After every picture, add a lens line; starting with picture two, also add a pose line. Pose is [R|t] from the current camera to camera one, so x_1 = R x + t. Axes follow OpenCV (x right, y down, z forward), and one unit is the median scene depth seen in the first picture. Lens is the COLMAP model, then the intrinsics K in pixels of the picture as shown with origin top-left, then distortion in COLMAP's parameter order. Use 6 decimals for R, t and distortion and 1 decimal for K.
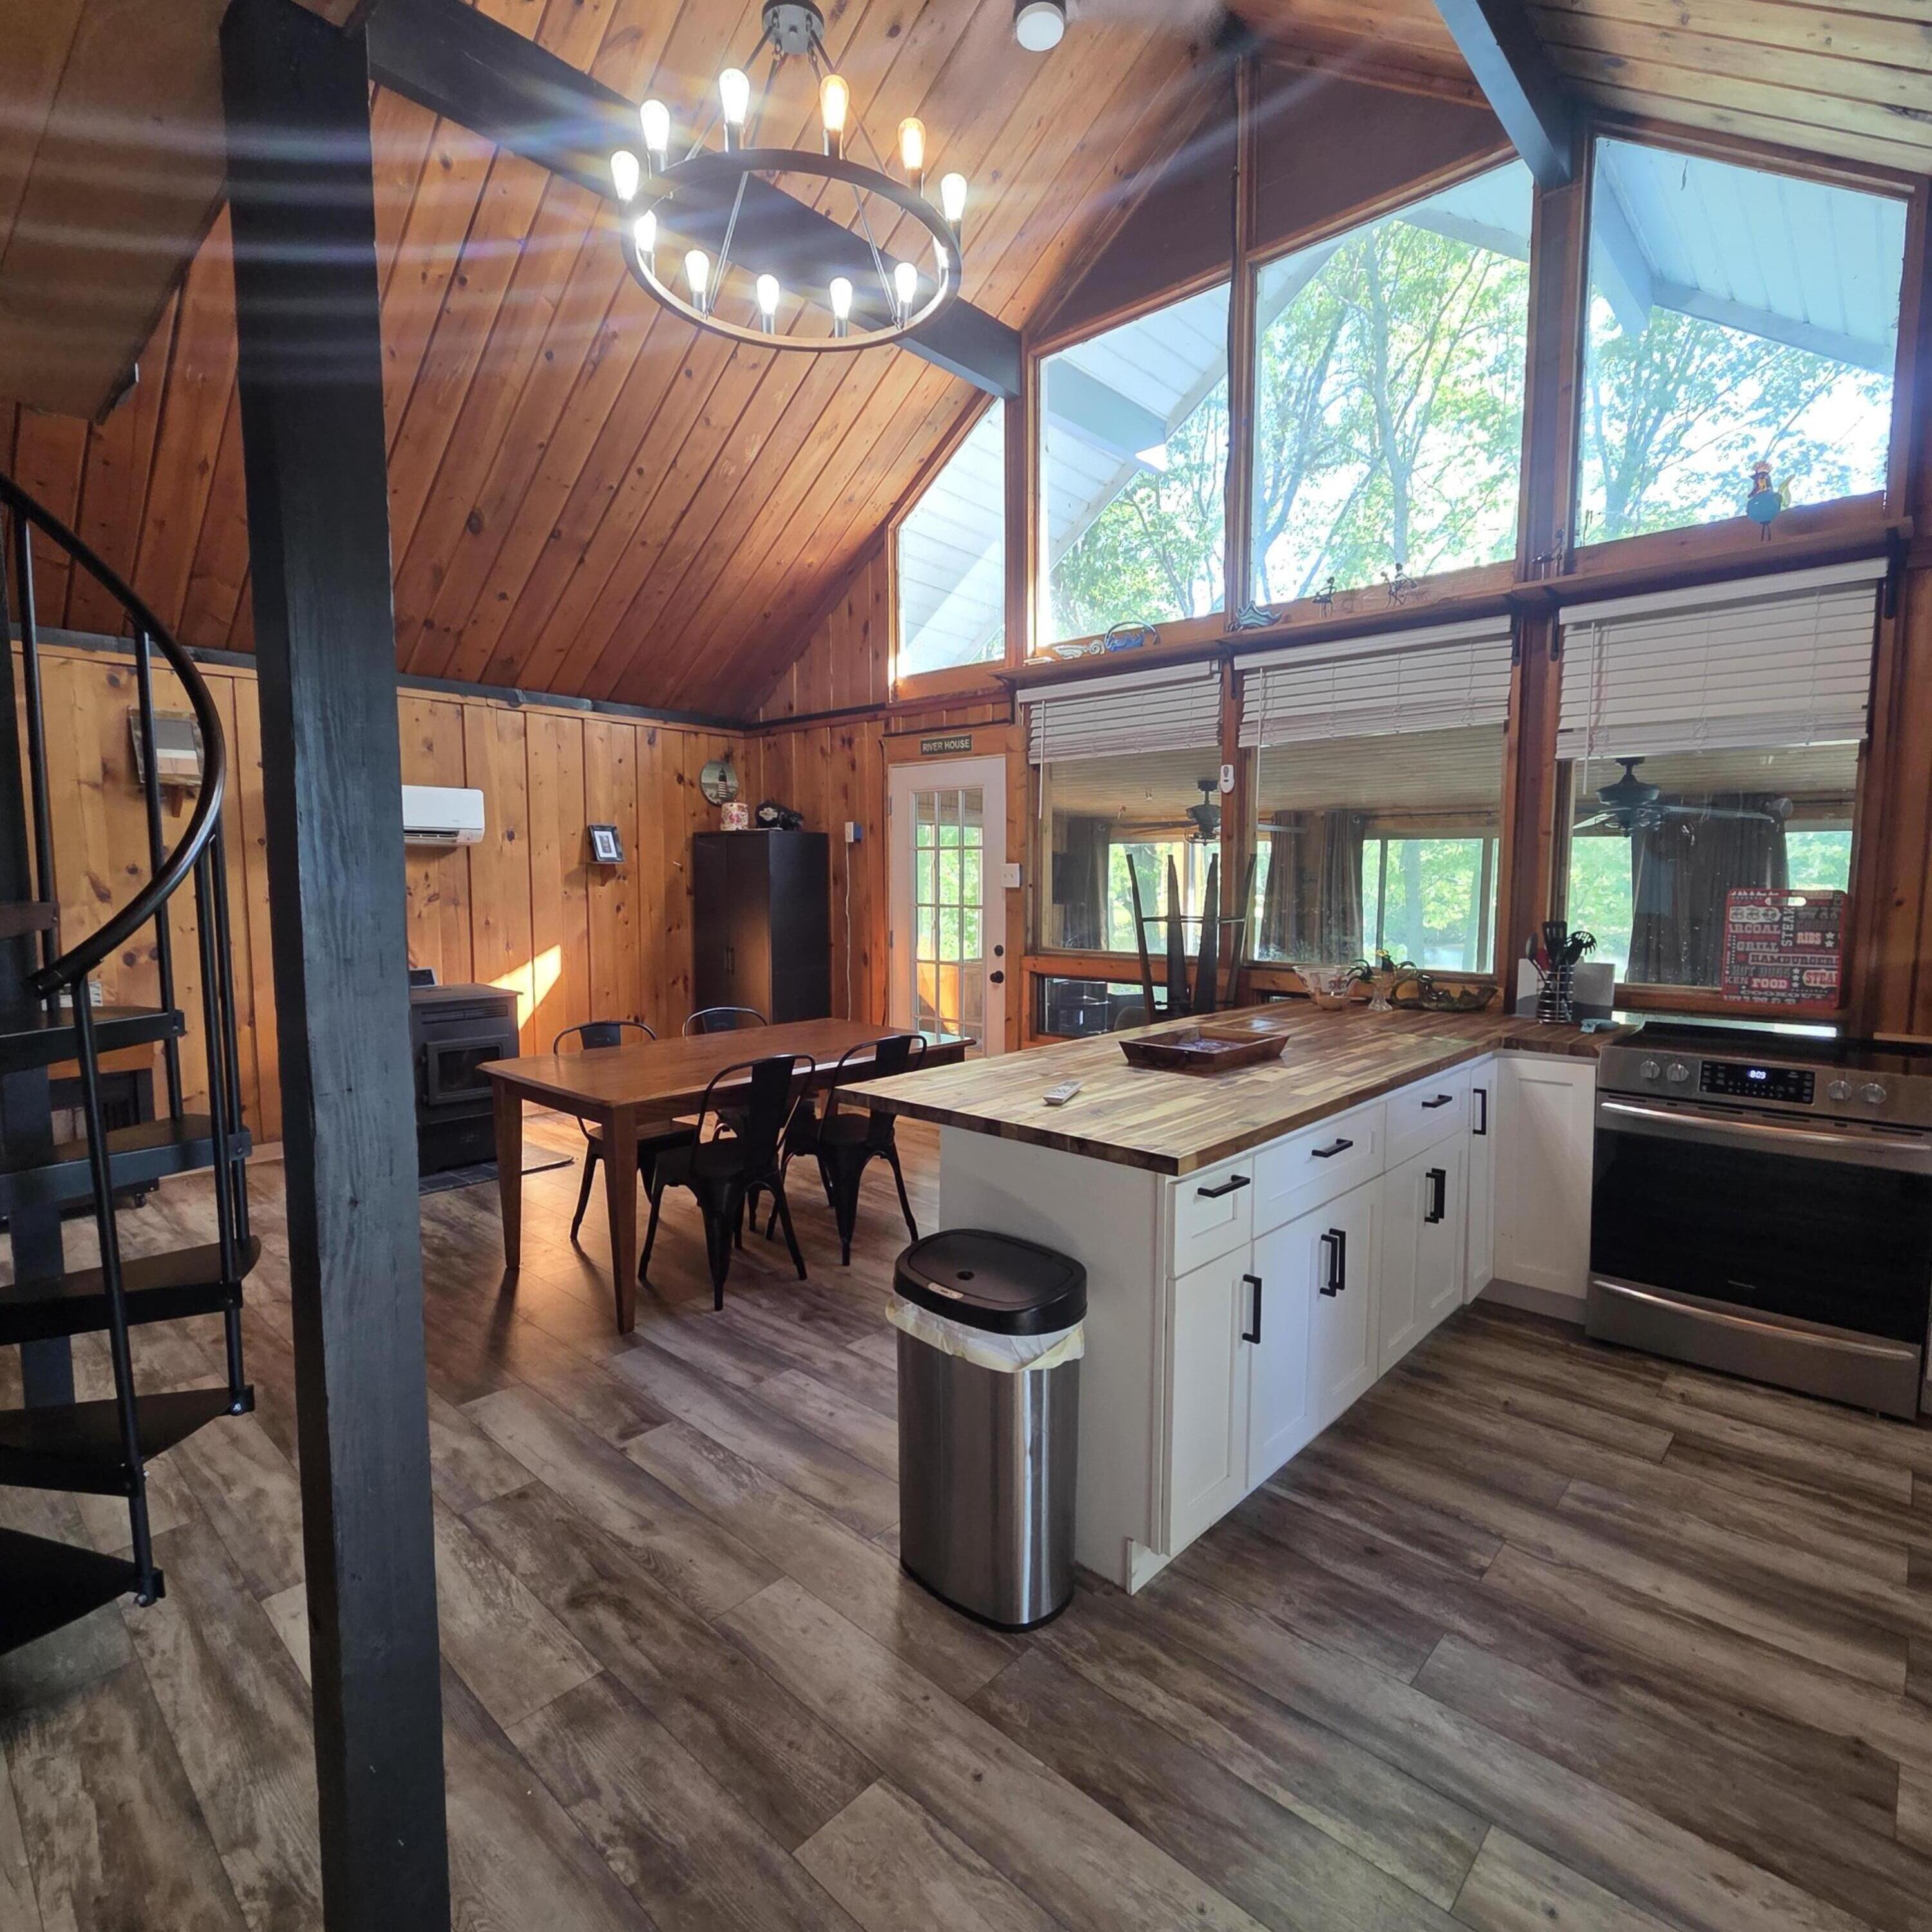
lens RADIAL K [[1055.2, 0, 963.9], [0, 1055.2, 966.0], [0, 0, 1]] dist [0.001921, -0.001207]
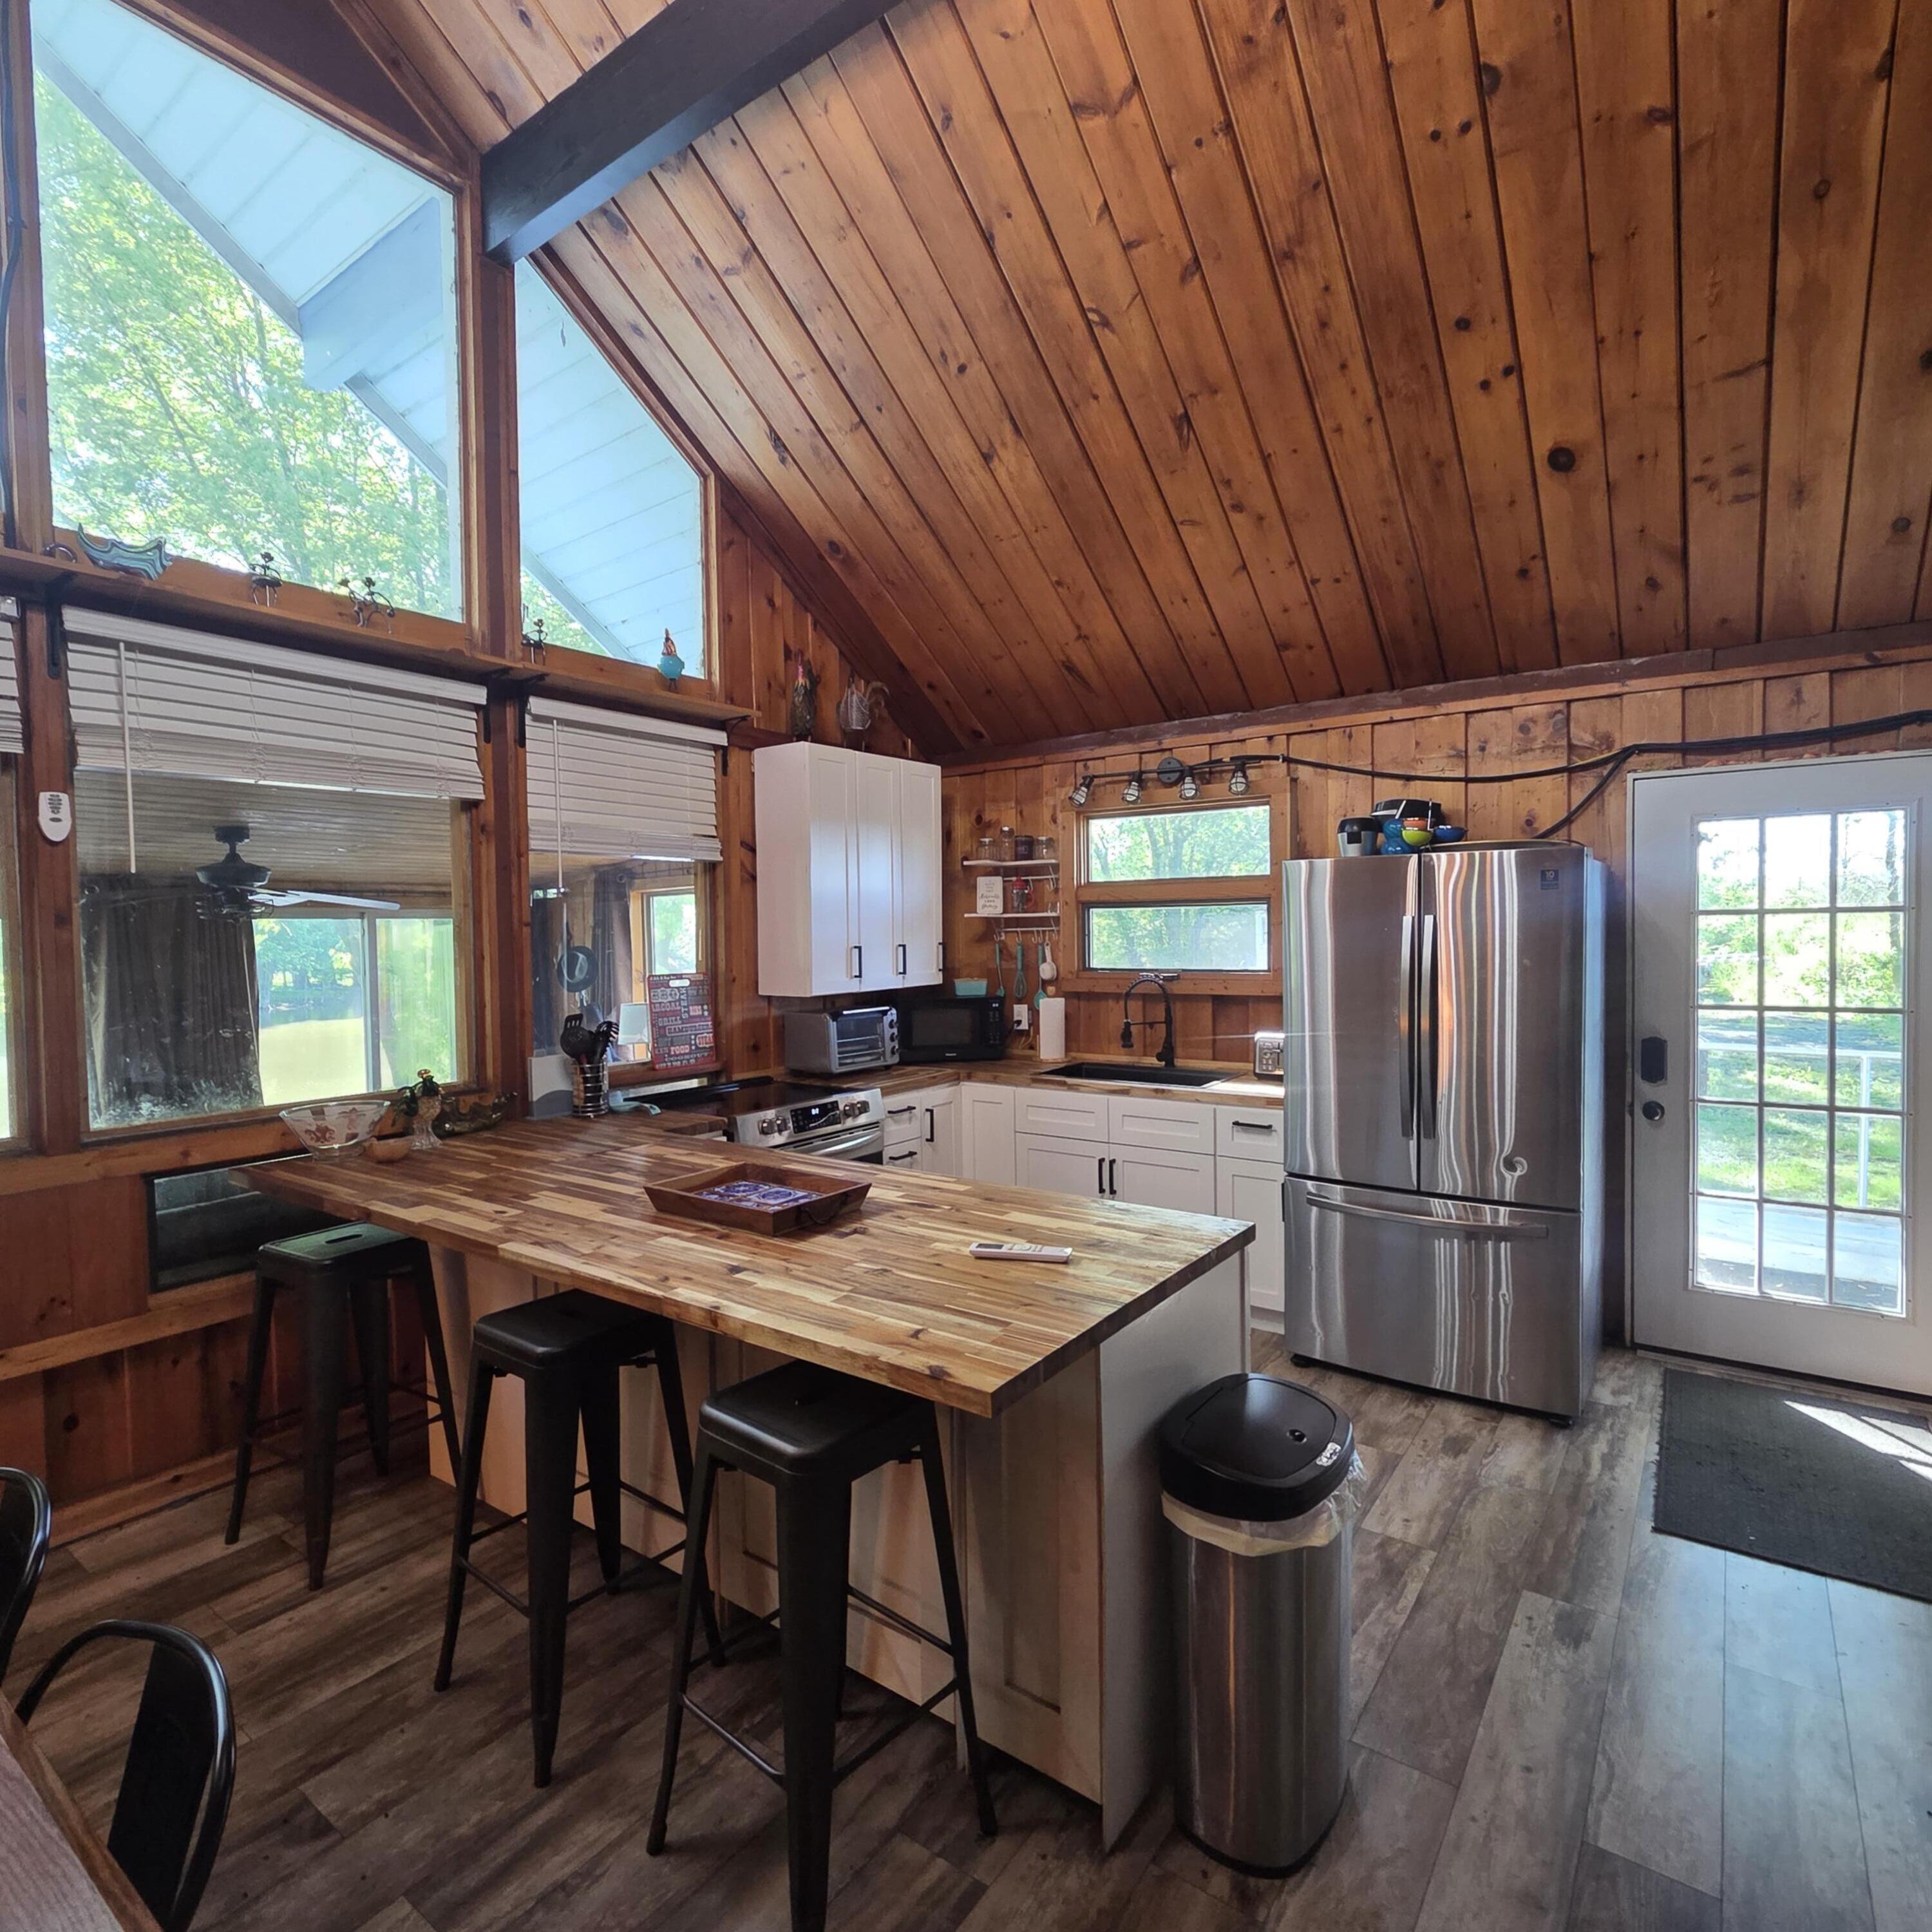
lens RADIAL K [[1055.2, 0, 966.0], [0, 1055.2, 969.4], [0, 0, 1]] dist [0.001921, -0.001207]
pose [[-0.114581, -0.031554, 0.992913, -0.512458], [0.102193, 0.993819, 0.043376, -0.099058], [-0.988144, 0.106438, -0.110648, 0.822241]]
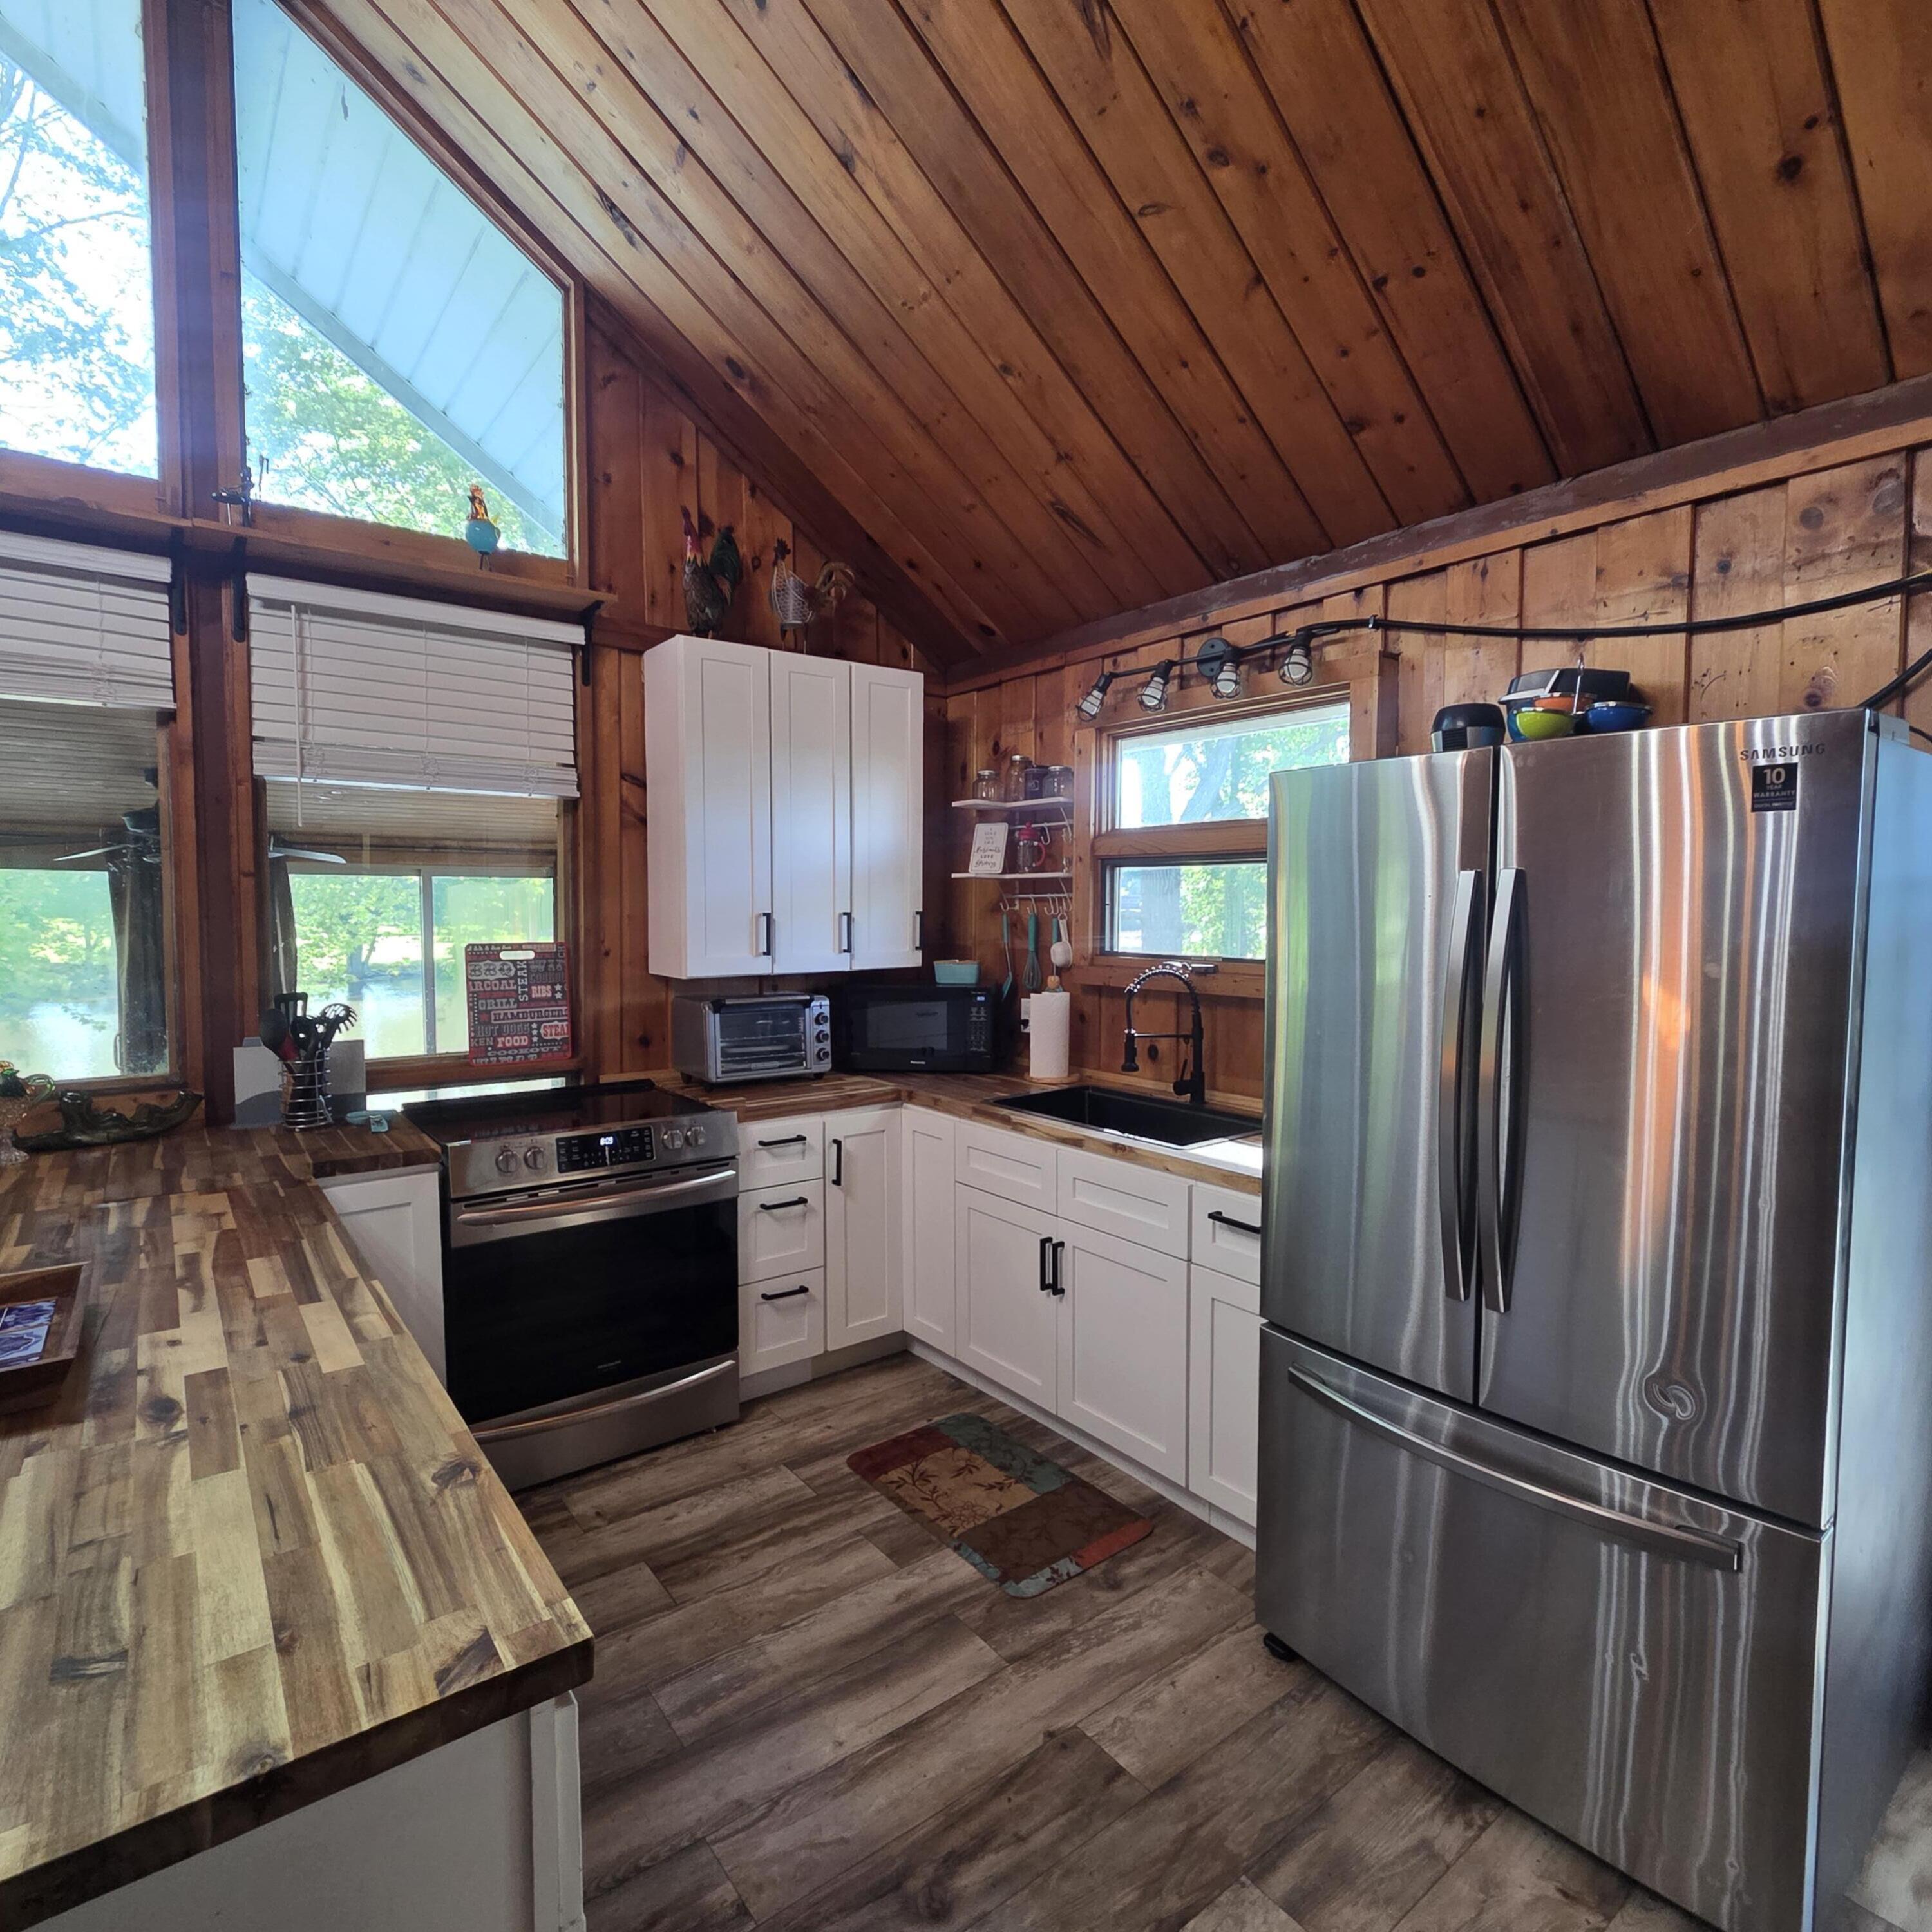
lens RADIAL K [[1055.2, 0, 962.7], [0, 1055.2, 966.5], [0, 0, 1]] dist [0.001921, -0.001207]
pose [[0.170550, -0.052186, 0.983966, -0.105948], [0.082418, 0.995853, 0.038531, -0.055826], [-0.981896, 0.074525, 0.174144, 0.443561]]
